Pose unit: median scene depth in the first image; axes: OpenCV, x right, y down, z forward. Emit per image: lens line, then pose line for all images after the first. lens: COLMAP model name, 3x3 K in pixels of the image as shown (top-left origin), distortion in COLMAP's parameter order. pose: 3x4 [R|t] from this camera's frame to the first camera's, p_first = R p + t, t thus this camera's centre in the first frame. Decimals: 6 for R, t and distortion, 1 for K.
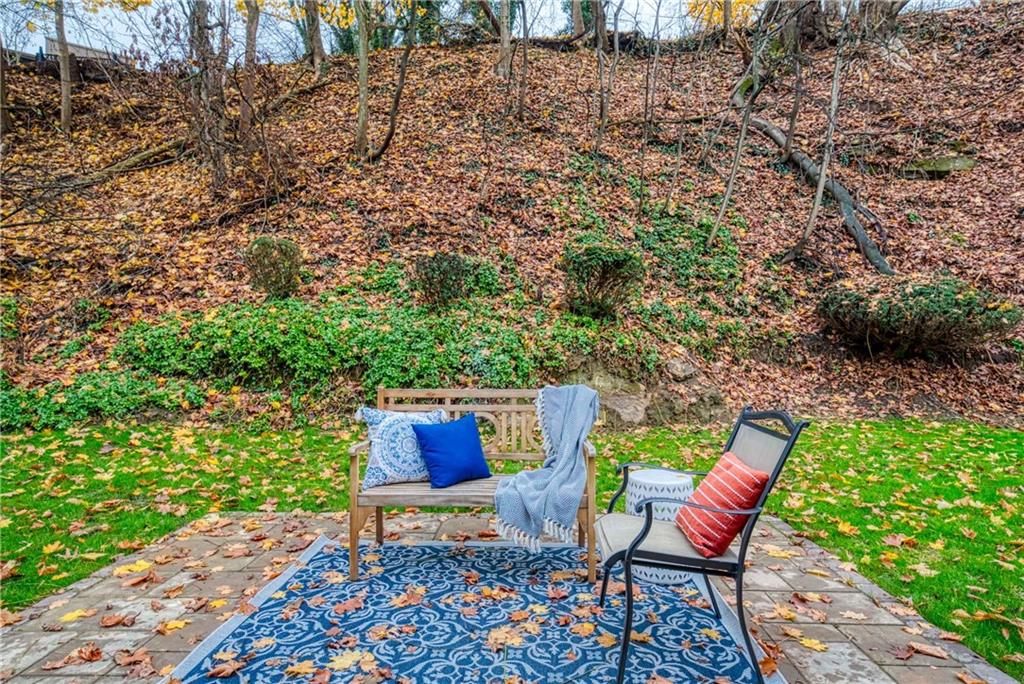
lens RADIAL K [[569.1, 0, 516.8], [0, 569.1, 339.2], [0, 0, 1]] dist [0.023551, 0.000543]
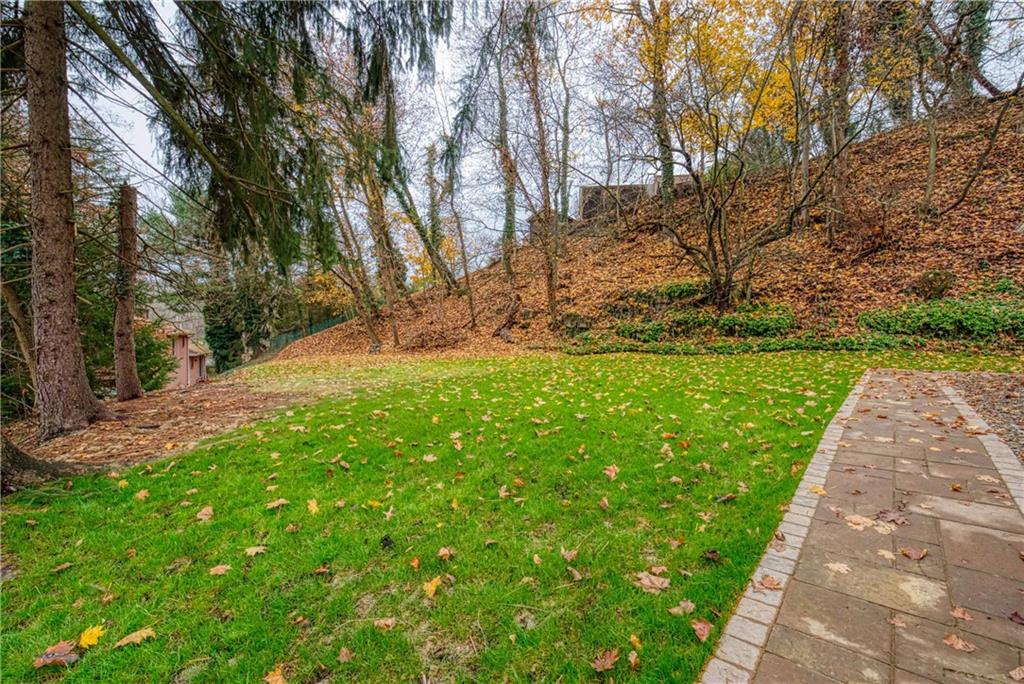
lens RADIAL K [[445.8, 0, 508.0], [0, 445.8, 338.7], [0, 0, 1]] dist [0.004102, 0.000540]
pose [[0.772764, 0.001334, -0.634692, -0.666702], [0.004557, 0.999960, 0.007649, 0.062736], [0.634677, -0.008803, 0.772727, -1.444982]]
